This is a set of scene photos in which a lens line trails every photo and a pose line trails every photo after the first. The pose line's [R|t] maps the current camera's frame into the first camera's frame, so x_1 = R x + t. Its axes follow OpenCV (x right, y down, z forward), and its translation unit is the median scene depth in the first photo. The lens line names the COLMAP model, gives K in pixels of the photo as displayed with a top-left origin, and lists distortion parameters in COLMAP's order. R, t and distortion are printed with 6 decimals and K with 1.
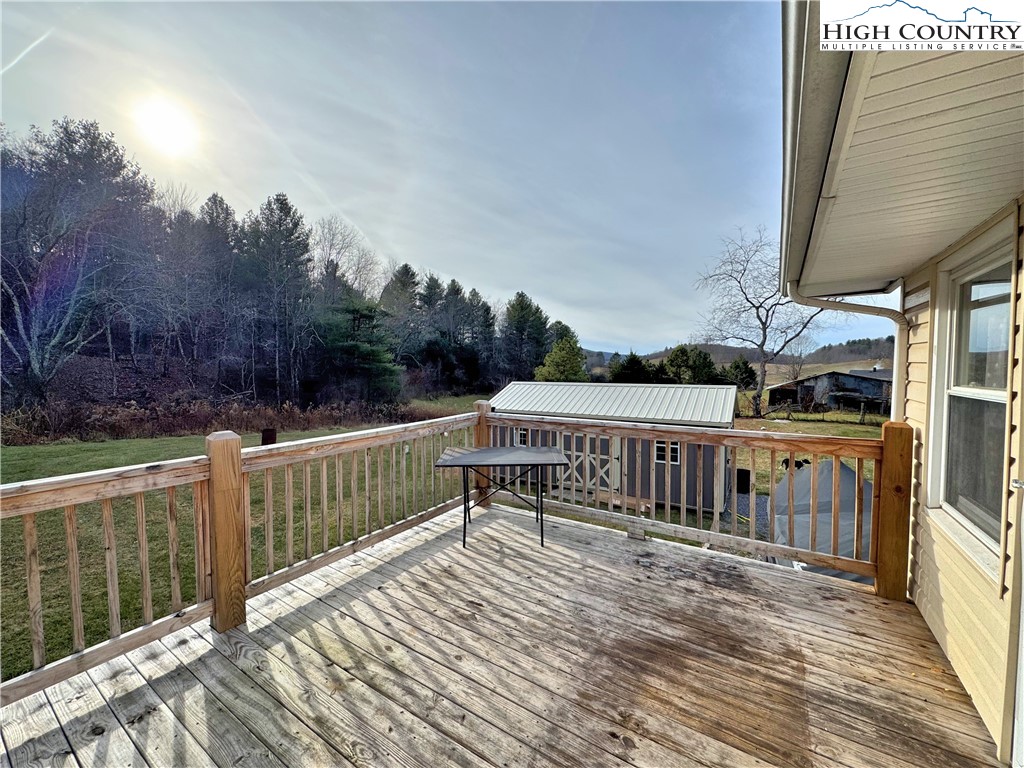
lens RADIAL K [[406.5, 0, 511.2], [0, 406.5, 382.8], [0, 0, 1]] dist [-0.003034, -0.000161]
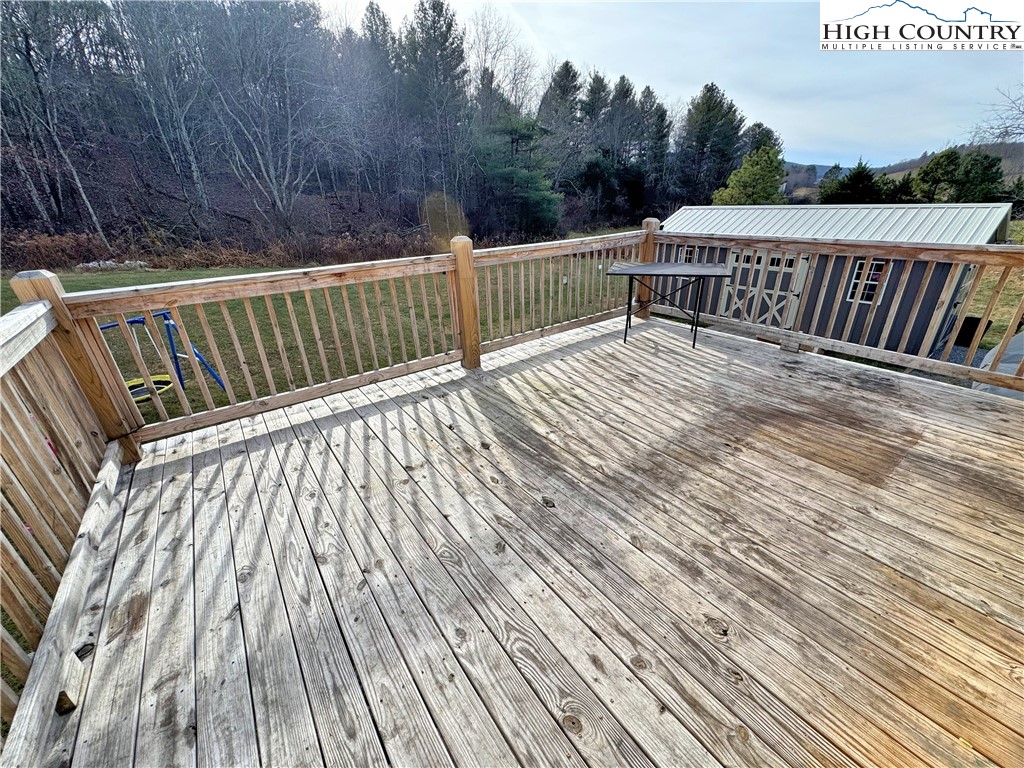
lens RADIAL K [[406.5, 0, 511.2], [0, 406.5, 382.8], [0, 0, 1]] dist [-0.003034, -0.000161]
pose [[0.933028, 0.120513, -0.339022, -0.004041], [0.019131, 0.924290, 0.381211, 0.034931], [0.359295, -0.362166, 0.860083, -0.209995]]
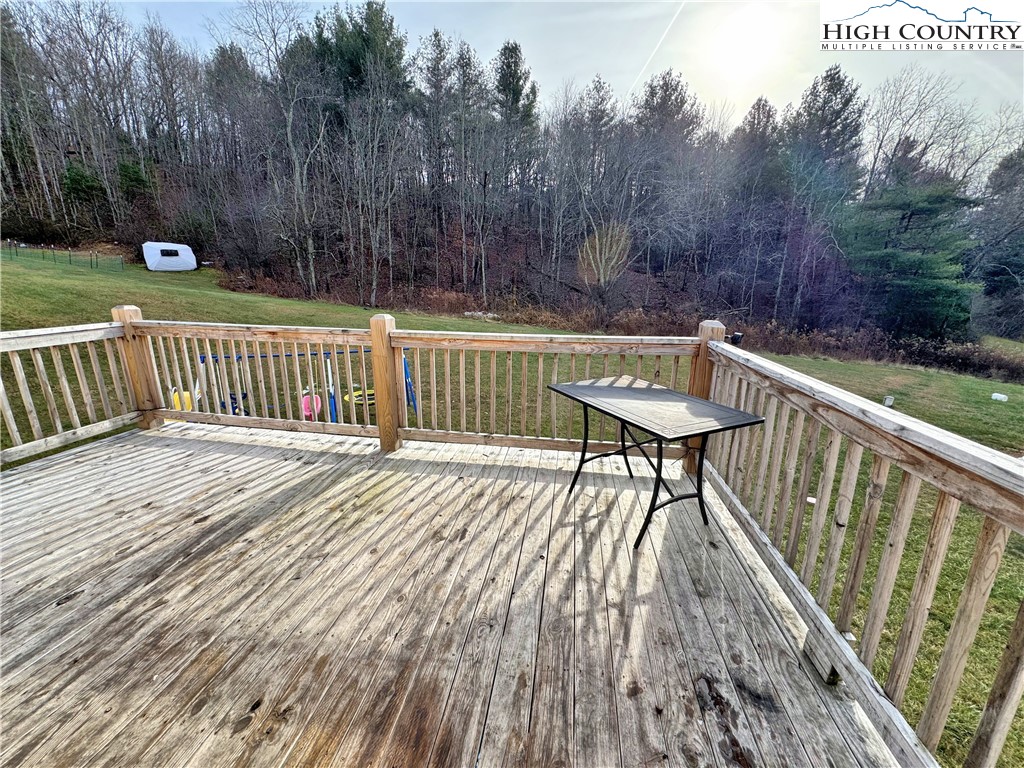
lens RADIAL K [[404.8, 0, 512.0], [0, 404.8, 384.0], [0, 0, 1]] dist [-0.001774, -0.000369]
pose [[0.408842, 0.229431, -0.883295, 0.459246], [-0.046963, 0.971890, 0.230706, 0.007575], [0.911396, -0.052840, 0.408124, 0.516822]]
